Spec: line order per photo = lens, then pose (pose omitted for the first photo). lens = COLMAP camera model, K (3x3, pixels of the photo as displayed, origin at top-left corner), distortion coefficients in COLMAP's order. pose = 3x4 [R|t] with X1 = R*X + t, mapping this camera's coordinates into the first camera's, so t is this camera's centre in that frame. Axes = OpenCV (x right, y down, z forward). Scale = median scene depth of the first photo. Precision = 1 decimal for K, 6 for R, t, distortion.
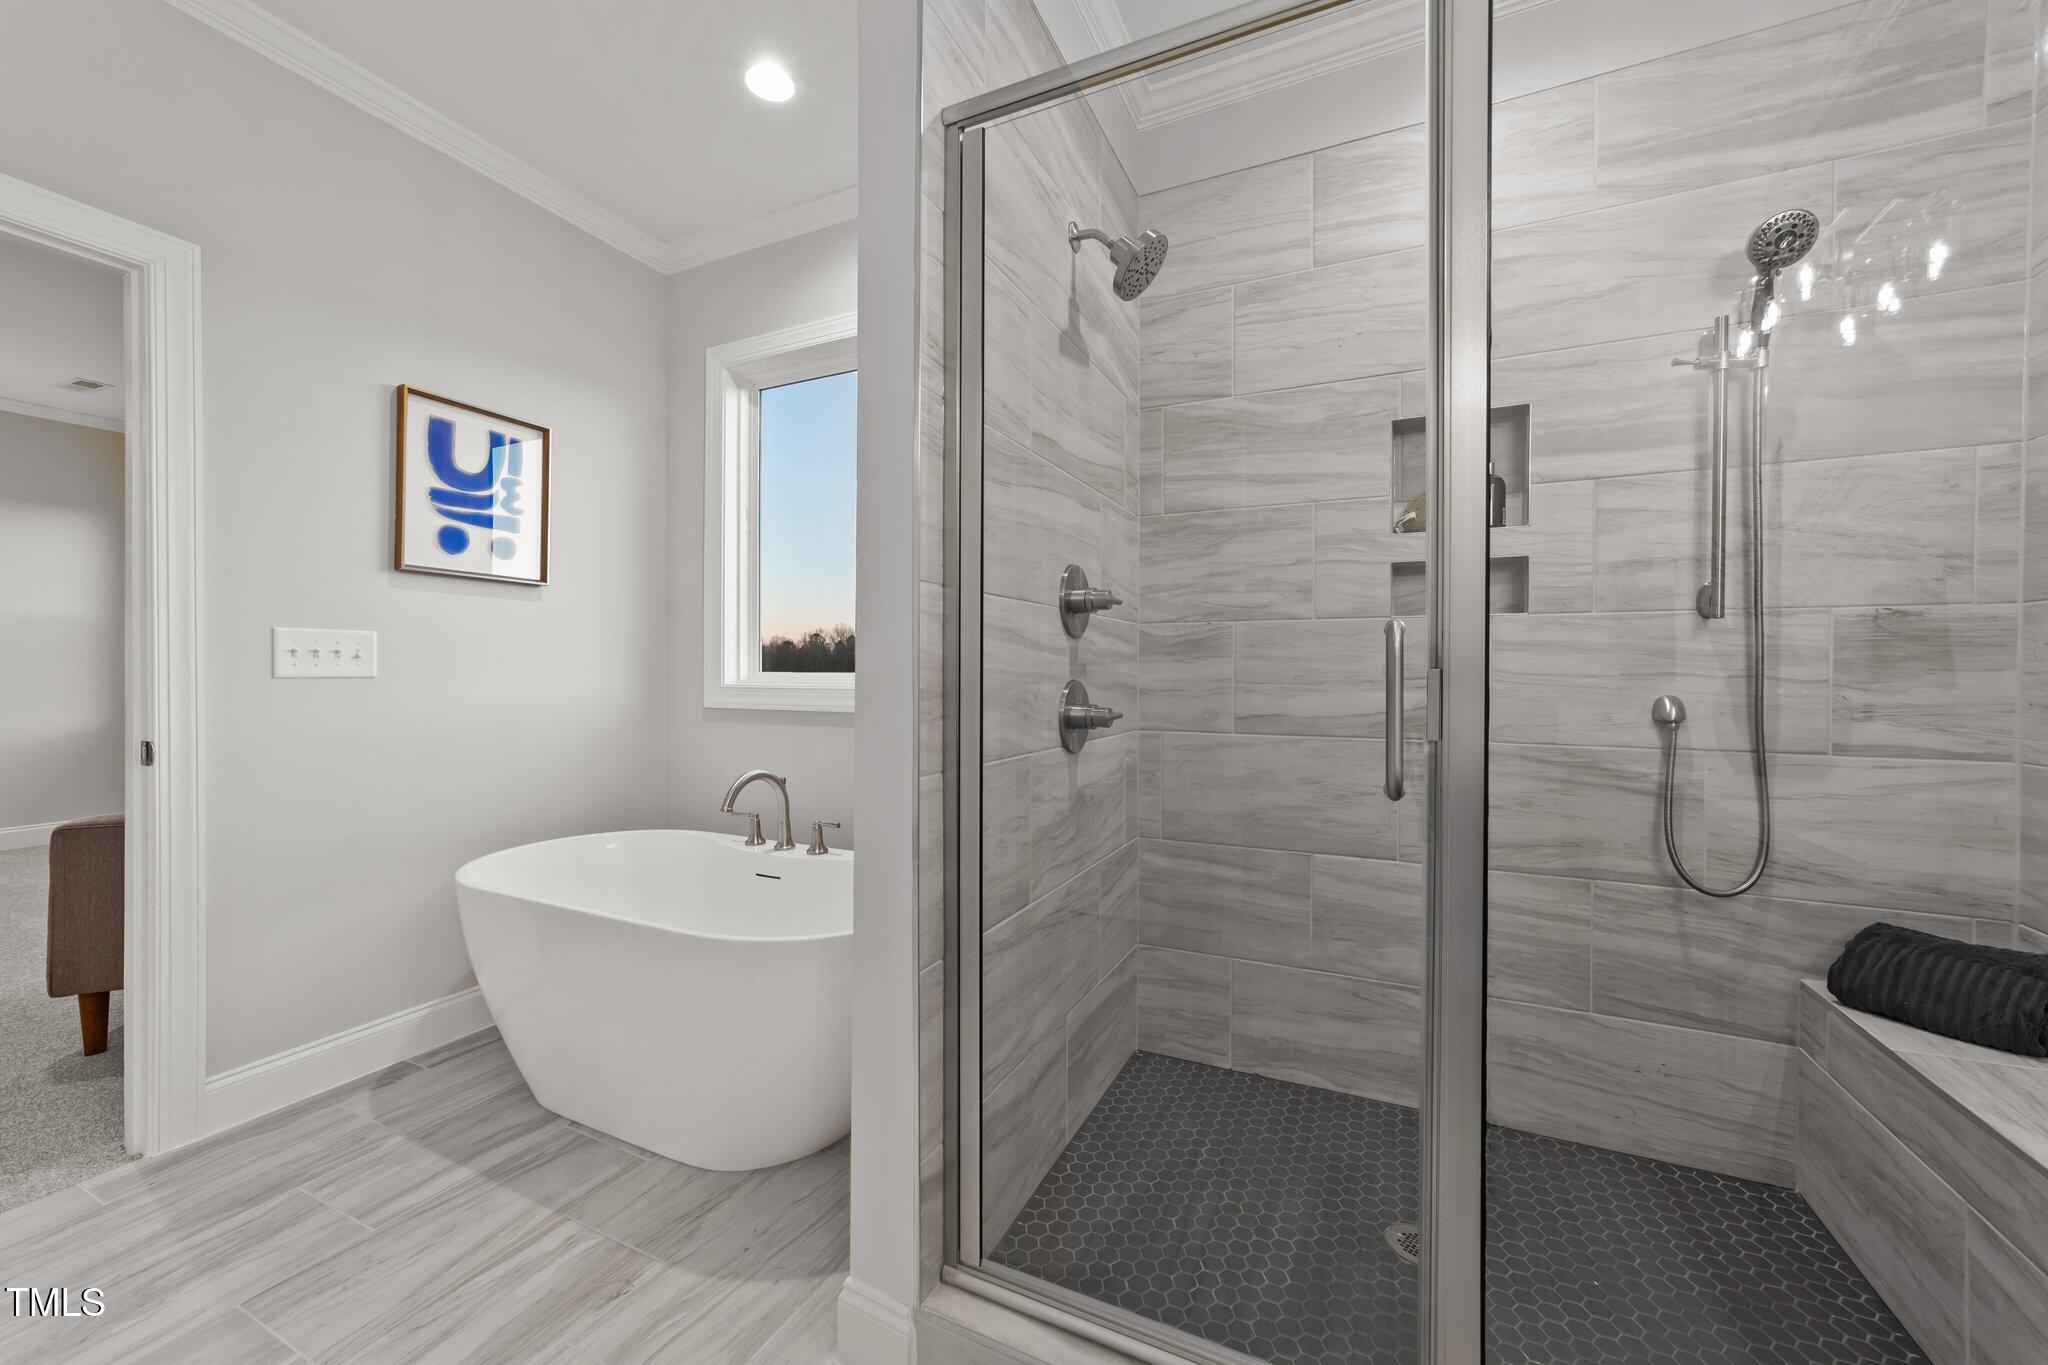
lens RADIAL K [[785.0, 0, 1024.9], [0, 785.0, 674.6], [0, 0, 1]] dist [-0.013557, 0.001906]
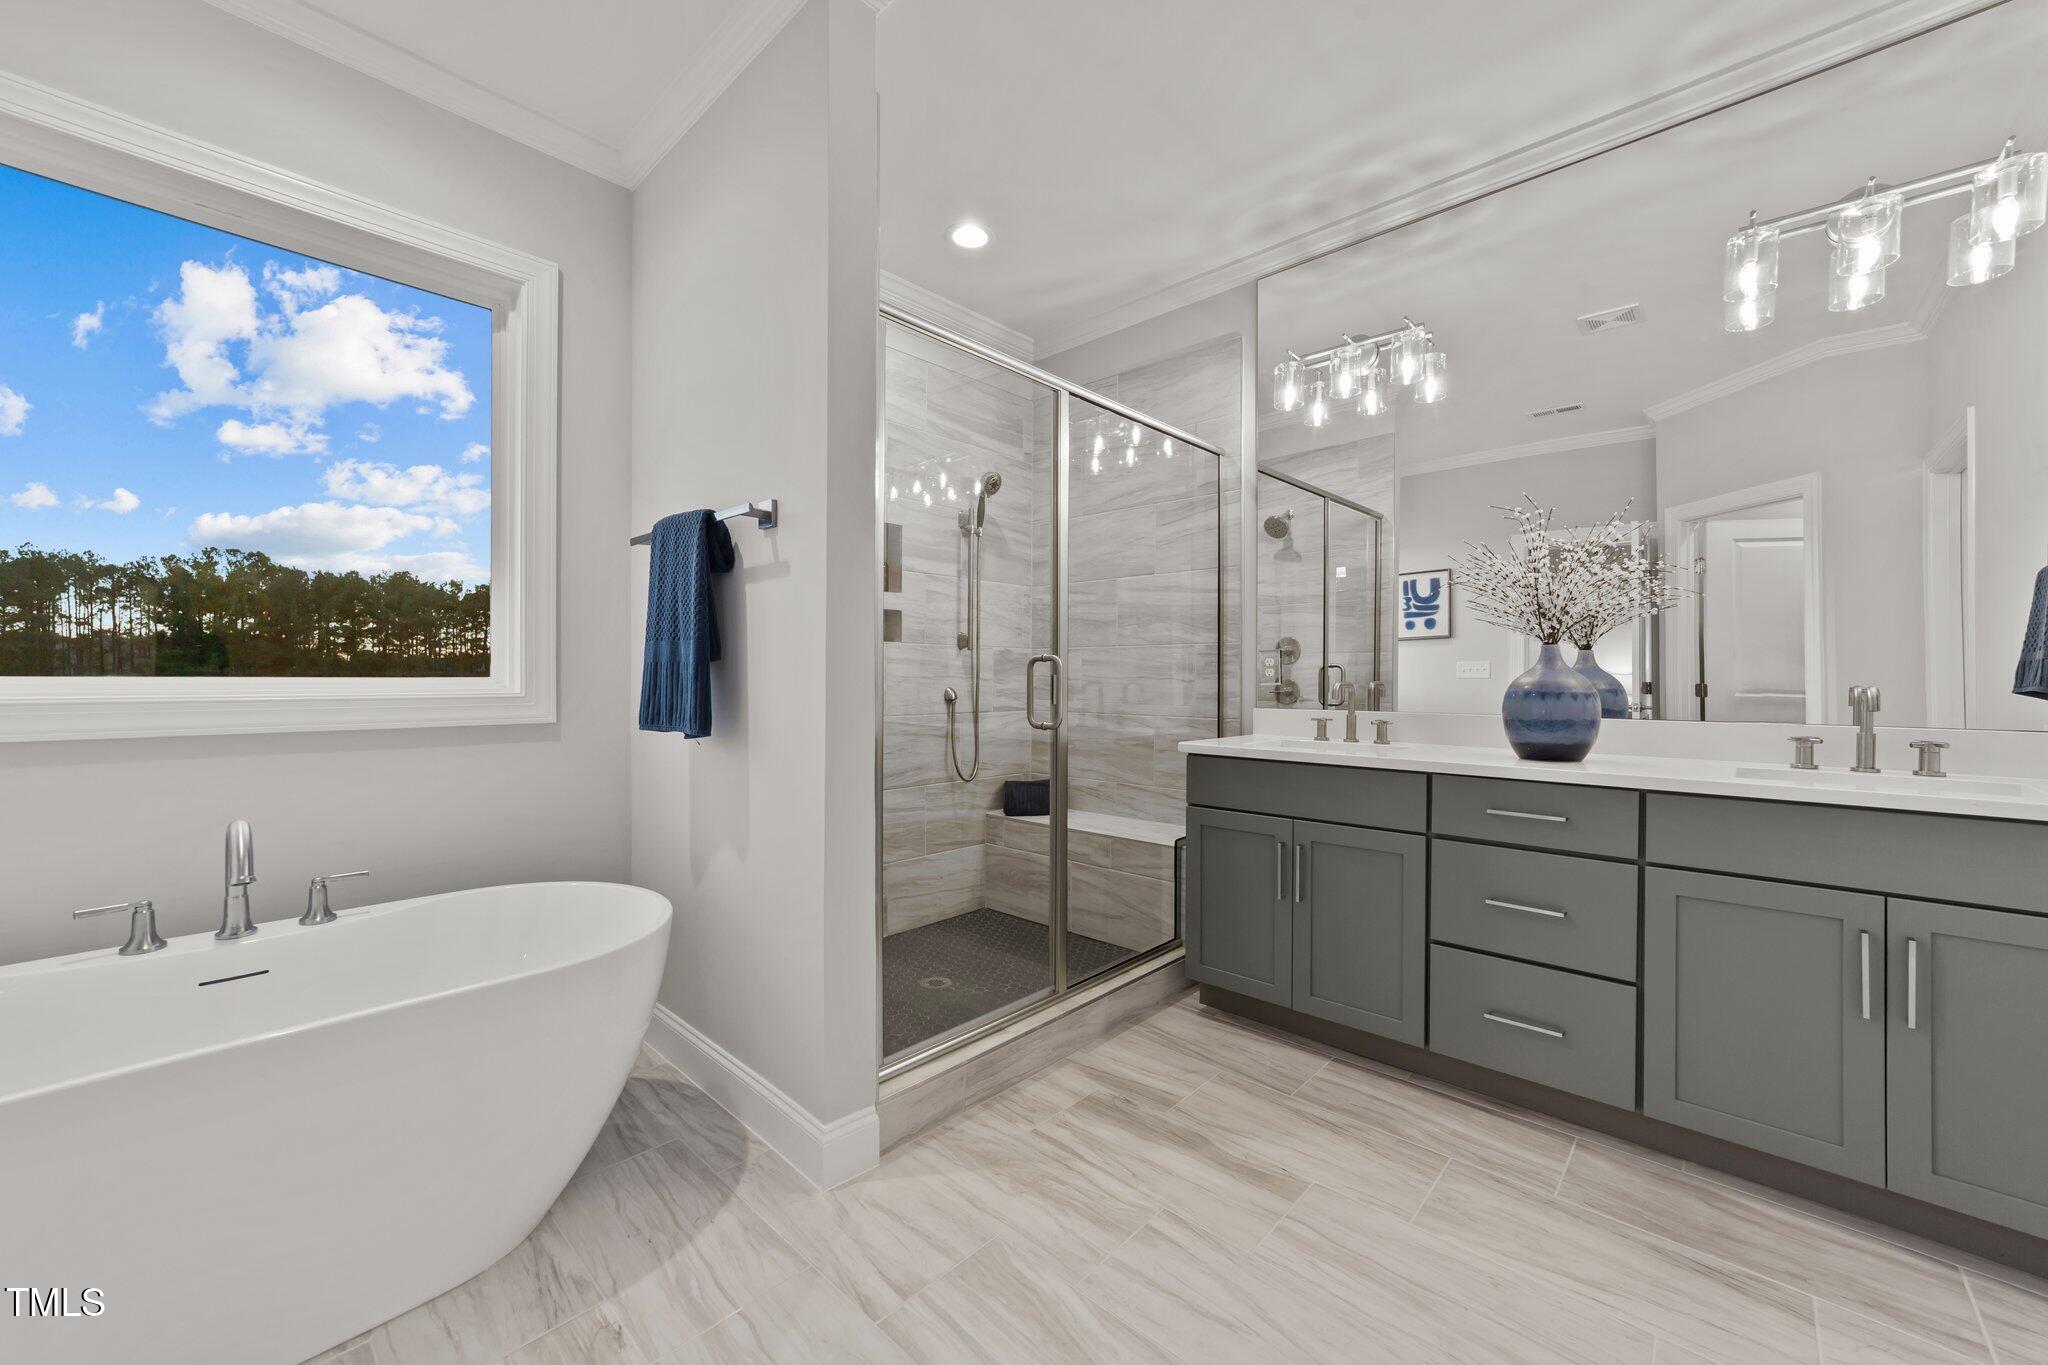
lens RADIAL K [[785.0, 0, 1030.3], [0, 785.0, 676.2], [0, 0, 1]] dist [-0.013557, 0.001906]
pose [[0.302070, -0.006637, 0.953262, -1.063190], [-0.001528, 0.999971, 0.007447, -0.017077], [-0.953284, -0.003706, 0.302052, 0.189153]]
